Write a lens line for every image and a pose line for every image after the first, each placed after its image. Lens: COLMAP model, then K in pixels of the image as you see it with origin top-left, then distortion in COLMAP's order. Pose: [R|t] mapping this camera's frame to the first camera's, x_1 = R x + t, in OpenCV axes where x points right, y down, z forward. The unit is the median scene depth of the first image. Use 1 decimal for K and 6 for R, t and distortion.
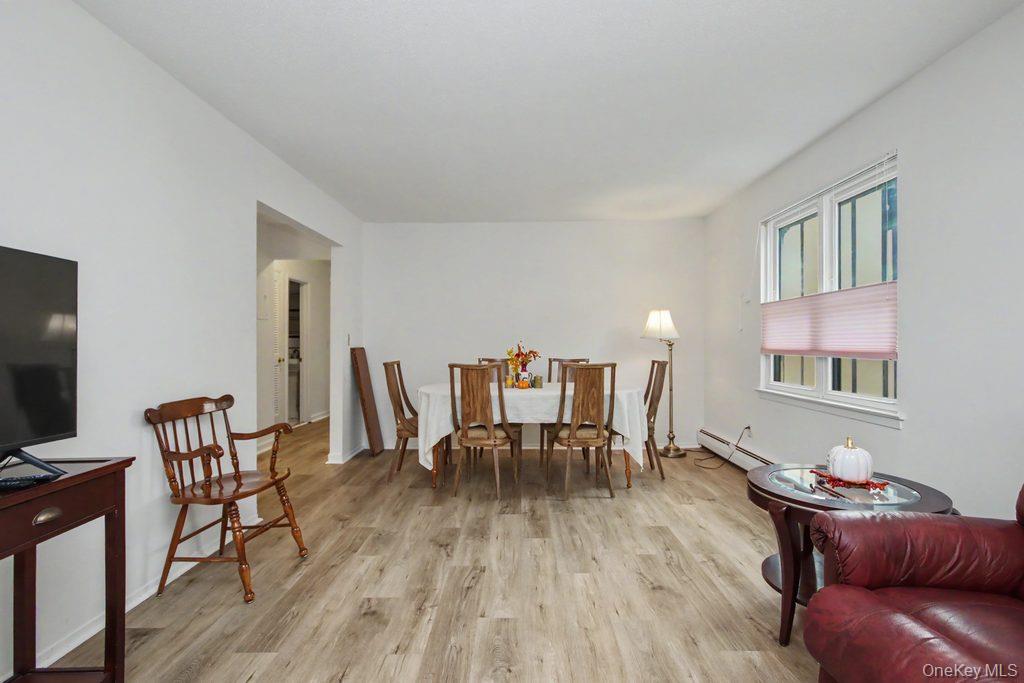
lens RADIAL K [[490.6, 0, 511.6], [0, 490.6, 335.2], [0, 0, 1]] dist [0.000048, -0.000426]
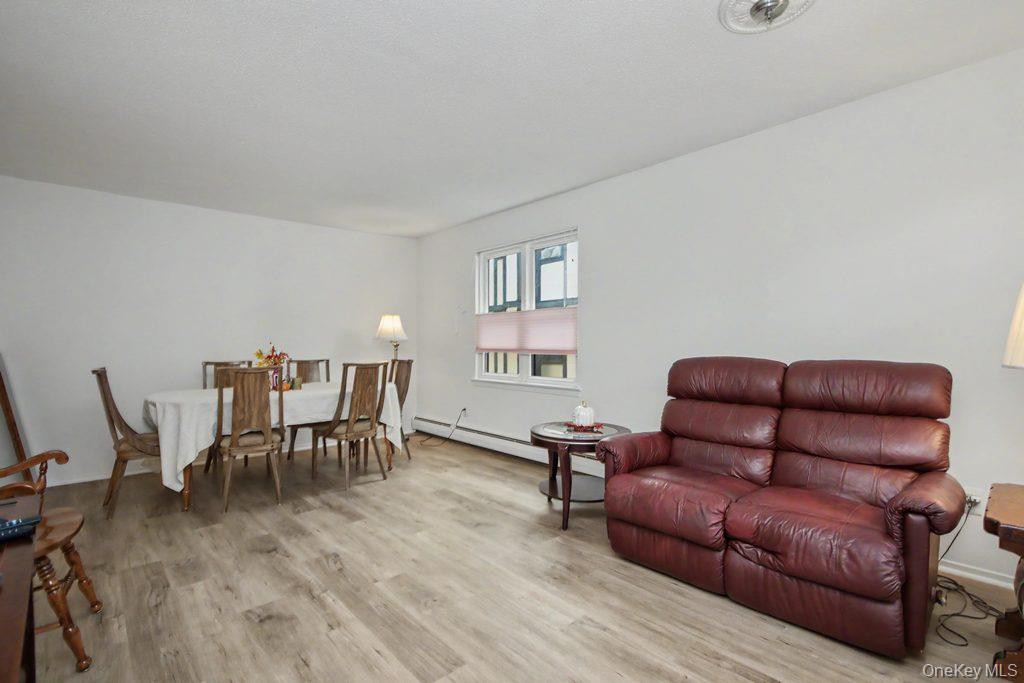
lens RADIAL K [[483.7, 0, 515.9], [0, 483.7, 340.9], [0, 0, 1]] dist [0.000190, -0.000908]
pose [[0.731710, 0.002398, 0.681612, -0.361363], [-0.010182, 0.999921, 0.007412, -0.003880], [-0.681540, -0.012364, 0.731676, -0.031764]]
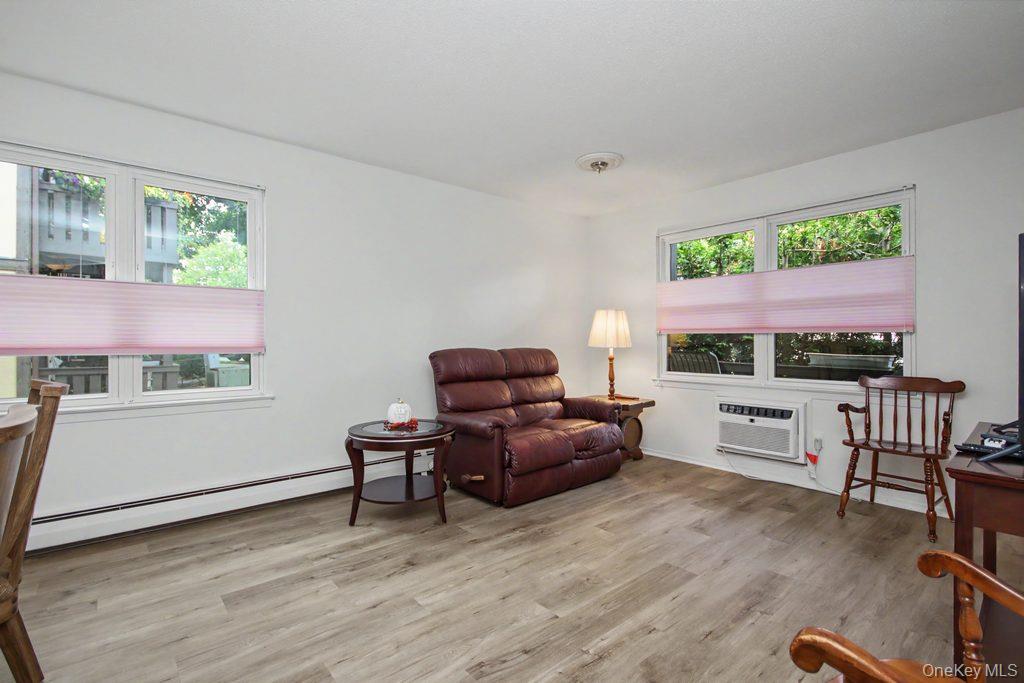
lens RADIAL K [[478.4, 0, 514.9], [0, 478.4, 342.5], [0, 0, 1]] dist [-0.000455, -0.000146]
pose [[-0.664314, -0.001609, 0.747452, -0.432711], [-0.010210, 0.999924, -0.006923, 0.020514], [-0.747384, -0.012230, -0.664280, 1.029125]]
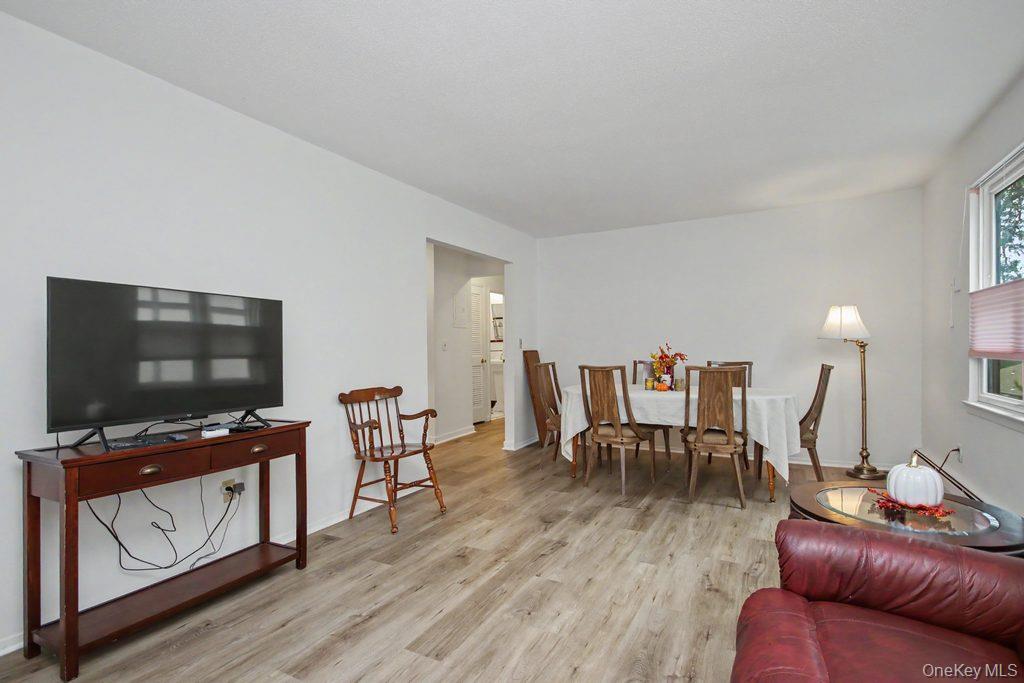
lens RADIAL K [[499.0, 0, 509.8], [0, 499.0, 344.6], [0, 0, 1]] dist [-0.000140, -0.000018]
pose [[0.884642, -0.008542, -0.466193, 0.274454], [0.016234, 0.999790, 0.012488, -0.004998], [0.465989, -0.018616, 0.884595, -0.061078]]
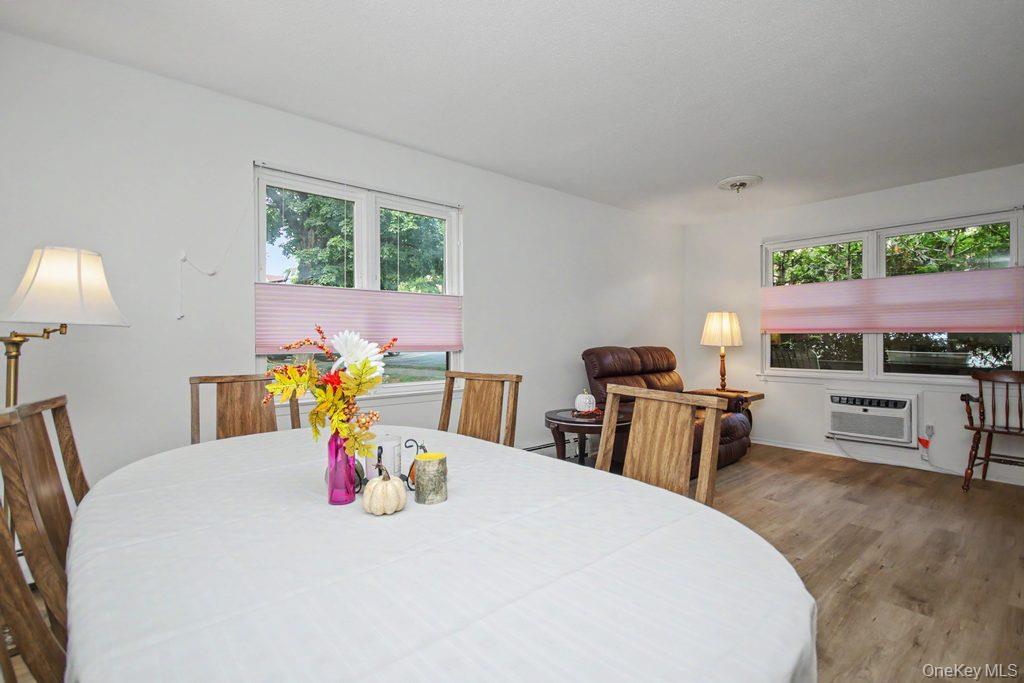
lens RADIAL K [[483.7, 0, 515.9], [0, 483.7, 340.9], [0, 0, 1]] dist [0.000190, -0.000908]
pose [[-0.670145, -0.001253, 0.742229, -0.293509], [-0.010120, 0.999921, -0.007449, 0.024766], [-0.742162, -0.012503, -0.670104, 1.421686]]
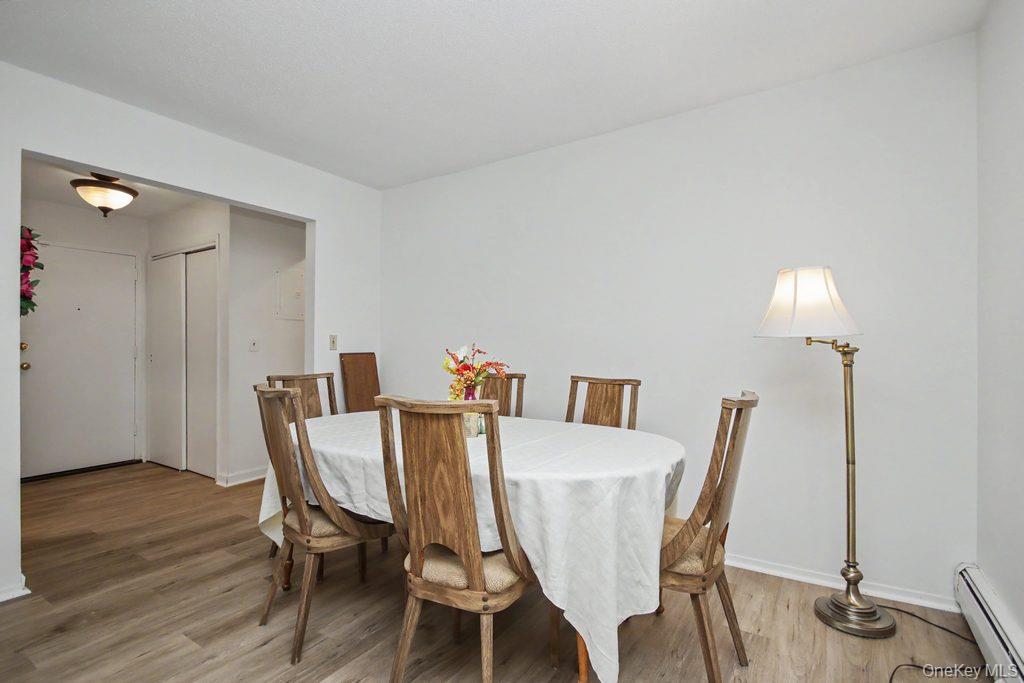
lens RADIAL K [[478.4, 0, 514.9], [0, 478.4, 342.5], [0, 0, 1]] dist [-0.000455, -0.000146]
pose [[0.843599, -0.004437, -0.536955, 0.445168], [0.006437, 0.999978, 0.001850, 0.012363], [0.536935, -0.005017, 0.843609, 0.750319]]
